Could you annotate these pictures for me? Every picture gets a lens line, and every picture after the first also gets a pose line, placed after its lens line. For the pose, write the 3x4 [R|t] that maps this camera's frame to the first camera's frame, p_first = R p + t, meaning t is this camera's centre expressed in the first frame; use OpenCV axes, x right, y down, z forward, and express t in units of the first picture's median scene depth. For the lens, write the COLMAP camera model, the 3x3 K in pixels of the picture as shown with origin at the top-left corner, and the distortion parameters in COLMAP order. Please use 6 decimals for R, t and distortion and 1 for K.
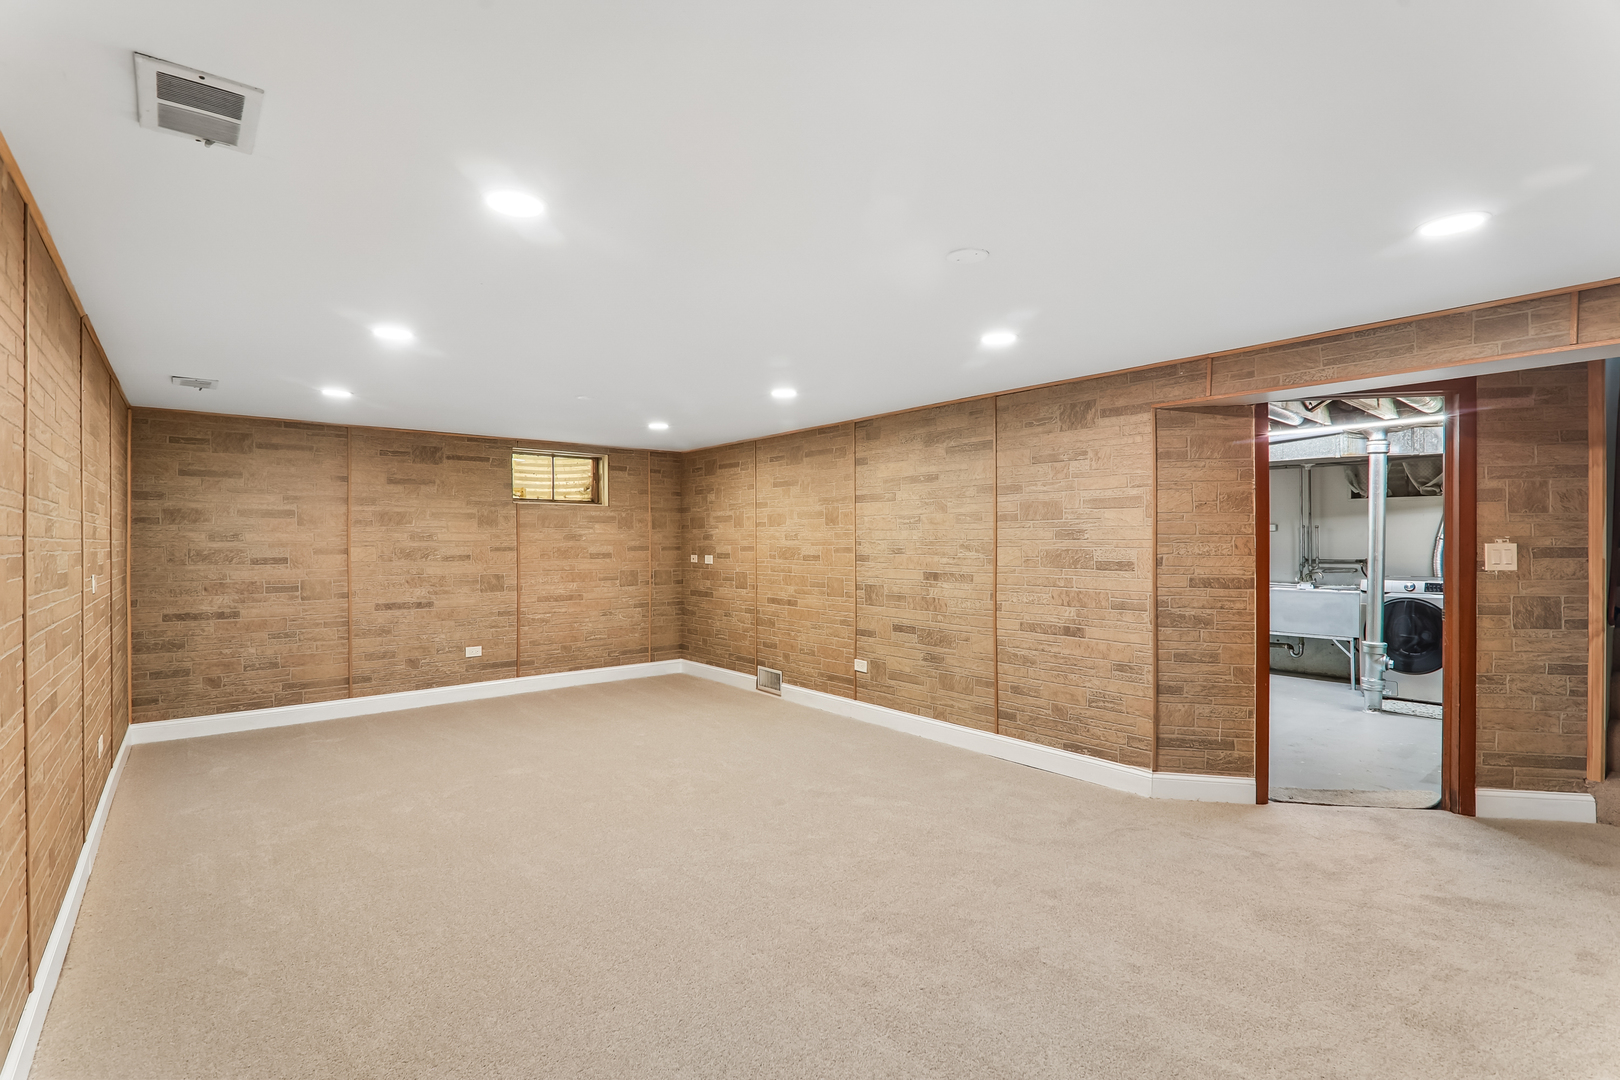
lens RADIAL K [[750.6, 0, 815.1], [0, 750.6, 544.4], [0, 0, 1]] dist [-0.019204, 0.000470]
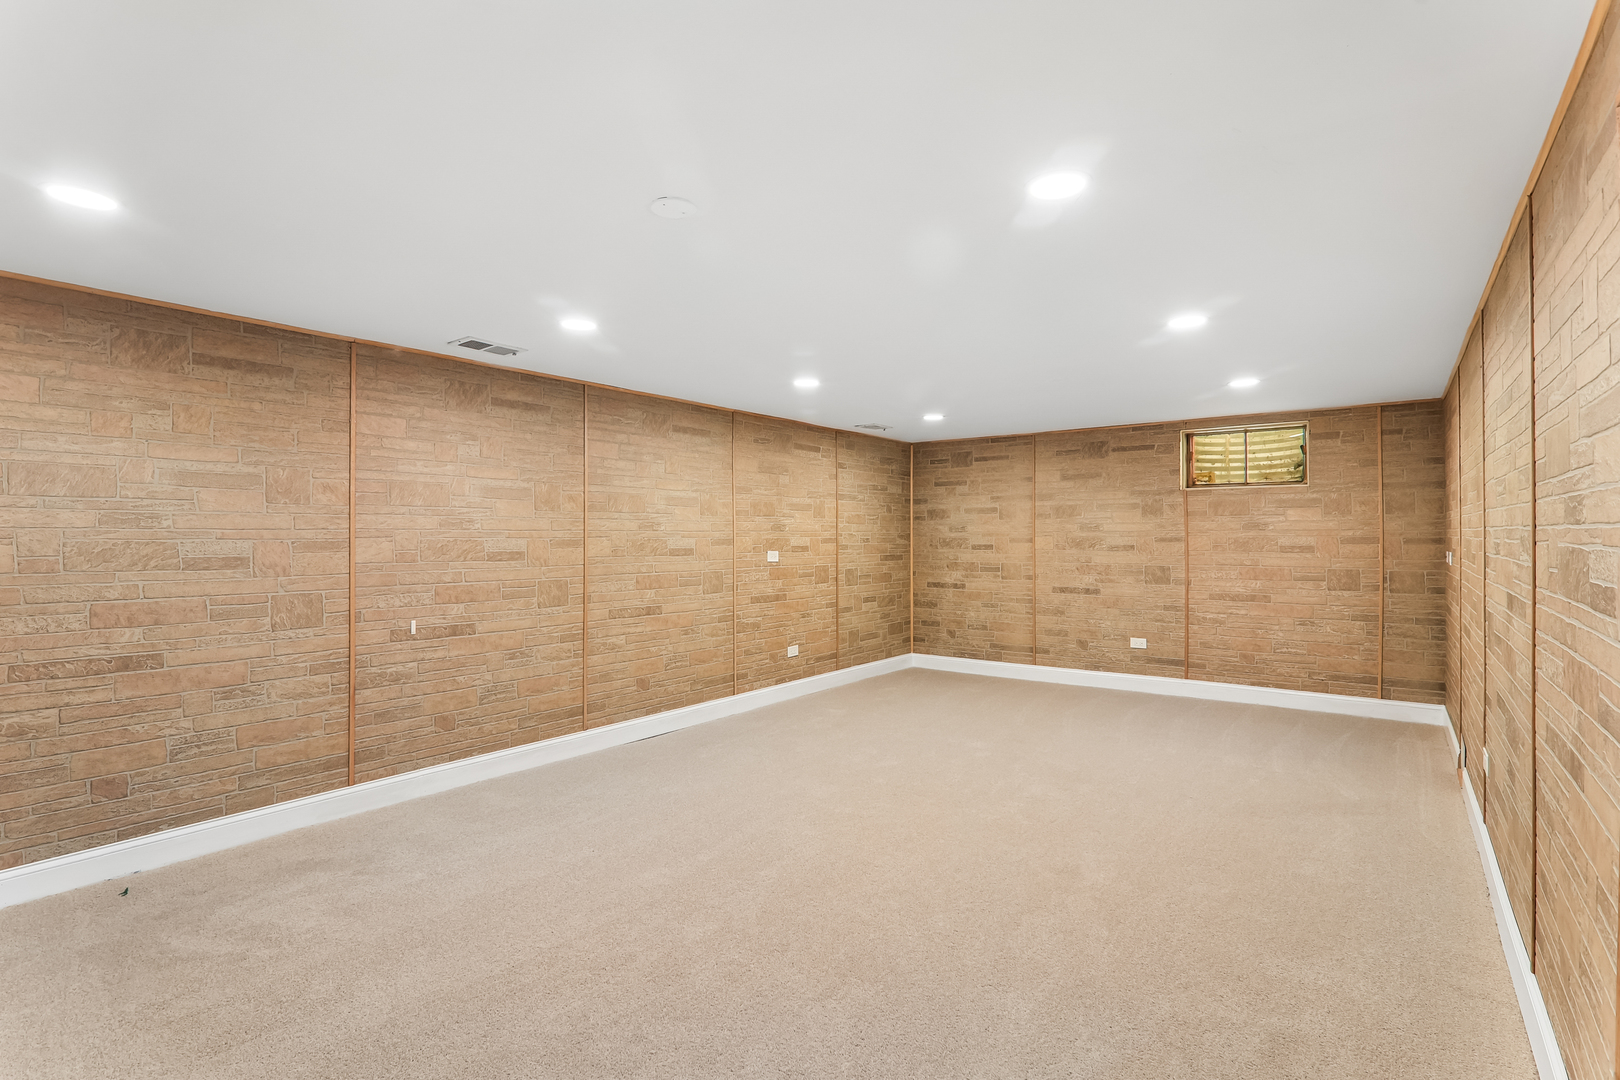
lens RADIAL K [[750.6, 0, 815.4], [0, 750.6, 534.8], [0, 0, 1]] dist [-0.019204, 0.000470]
pose [[0.218411, 0.002640, -0.975853, 0.431255], [-0.000848, 0.999996, 0.002516, -0.001944], [0.975856, 0.000278, 0.218413, 0.381150]]
